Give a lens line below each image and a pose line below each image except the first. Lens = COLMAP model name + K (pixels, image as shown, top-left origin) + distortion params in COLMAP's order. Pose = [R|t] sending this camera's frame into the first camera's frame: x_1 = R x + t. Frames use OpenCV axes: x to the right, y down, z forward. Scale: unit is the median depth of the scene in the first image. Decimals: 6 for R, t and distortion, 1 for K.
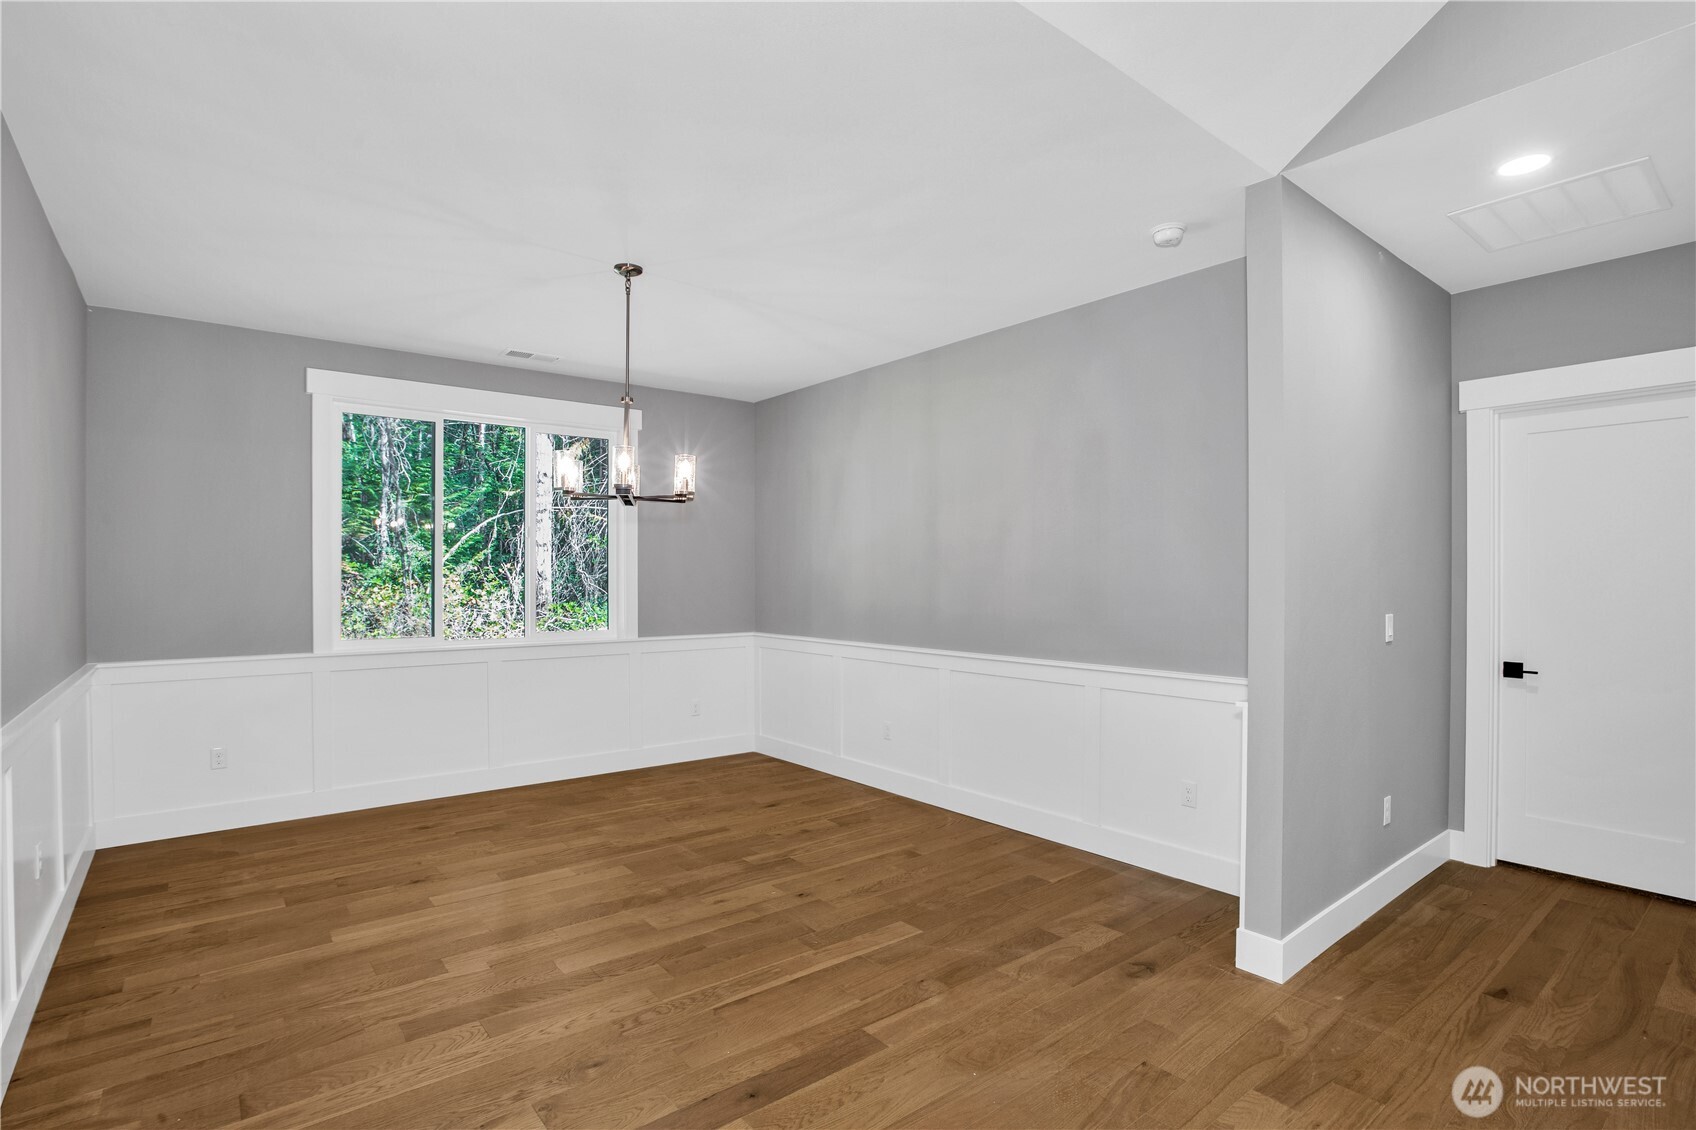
lens RADIAL K [[818.8, 0, 849.6], [0, 818.8, 583.0], [0, 0, 1]] dist [-0.041686, 0.012505]
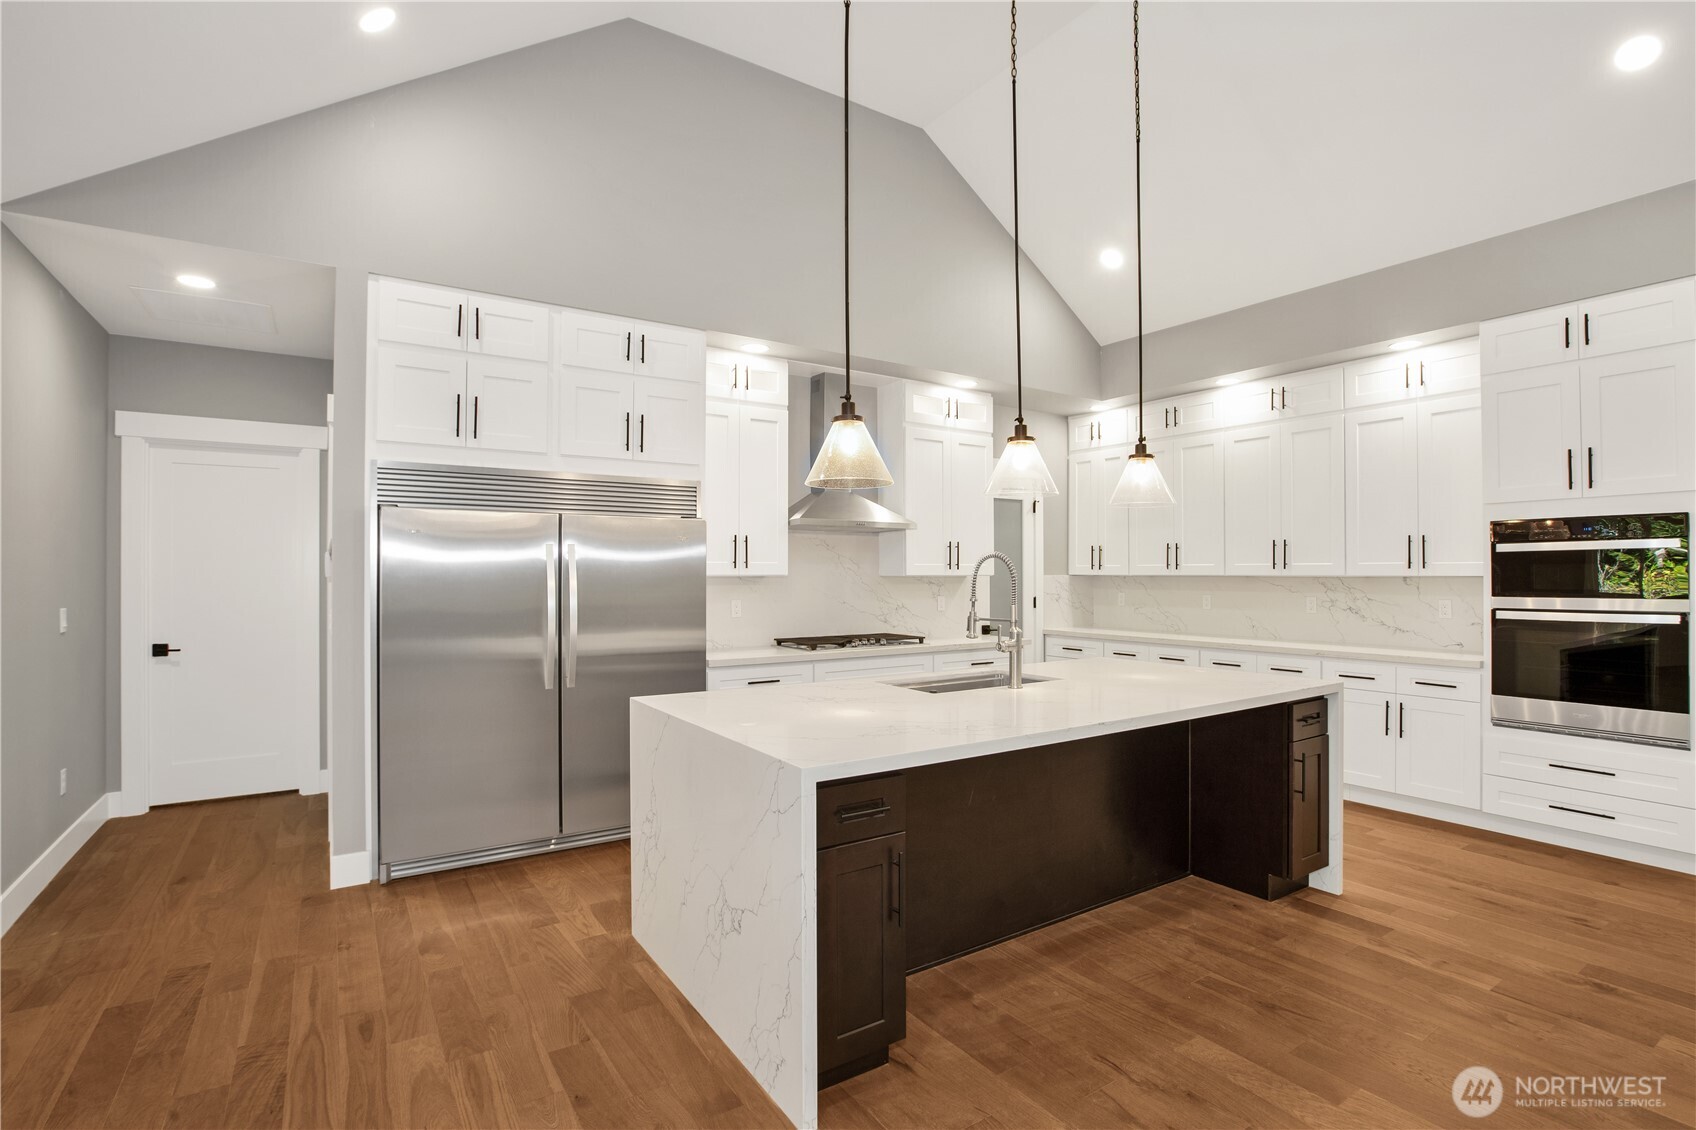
lens RADIAL K [[798.8, 0, 848.2], [0, 798.8, 571.9], [0, 0, 1]] dist [-0.030355, 0.001400]
pose [[0.099070, 0.004891, 0.995068, -0.310731], [0.007676, 0.999954, -0.005679, 0.002341], [-0.995051, 0.008200, 0.099028, -0.213439]]
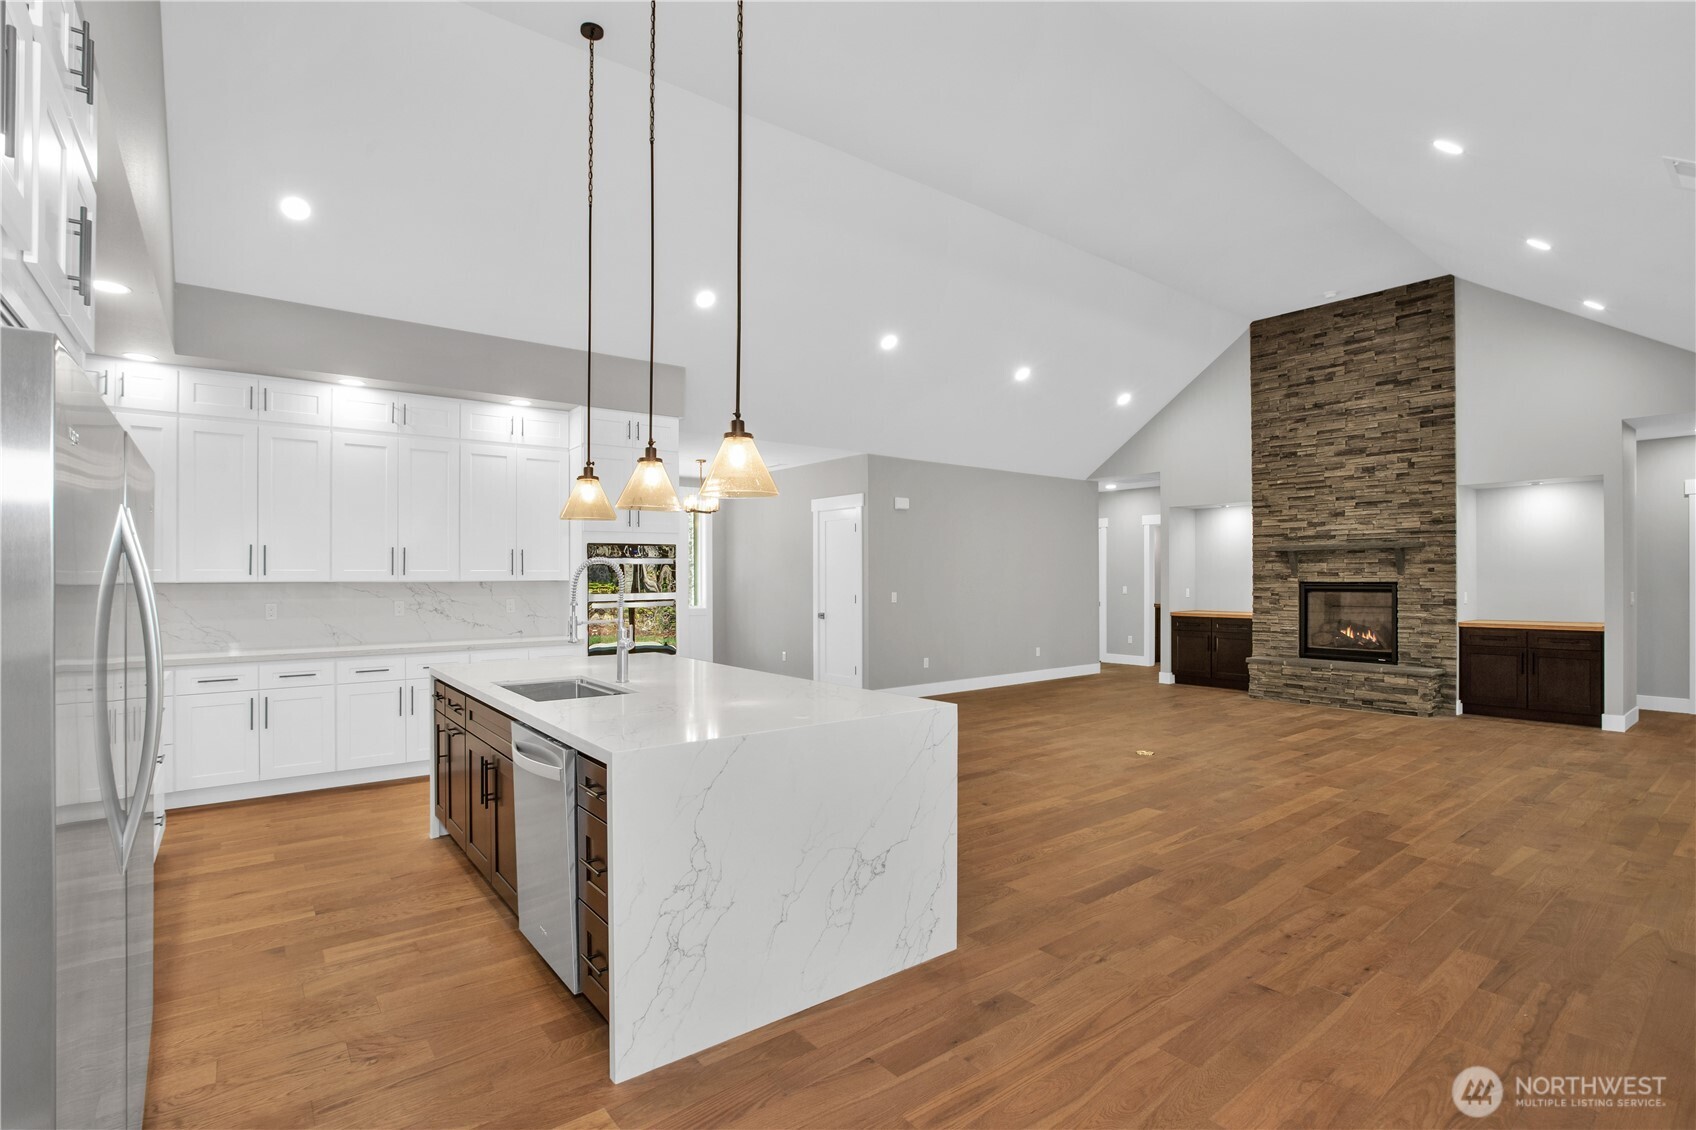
lens RADIAL K [[818.8, 0, 849.6], [0, 818.8, 583.0], [0, 0, 1]] dist [-0.041686, 0.012505]
pose [[-0.999871, 0.008122, 0.013828, 0.372546], [0.008324, 0.999859, 0.014598, -0.006093], [-0.013708, 0.014711, -0.999798, 0.782380]]
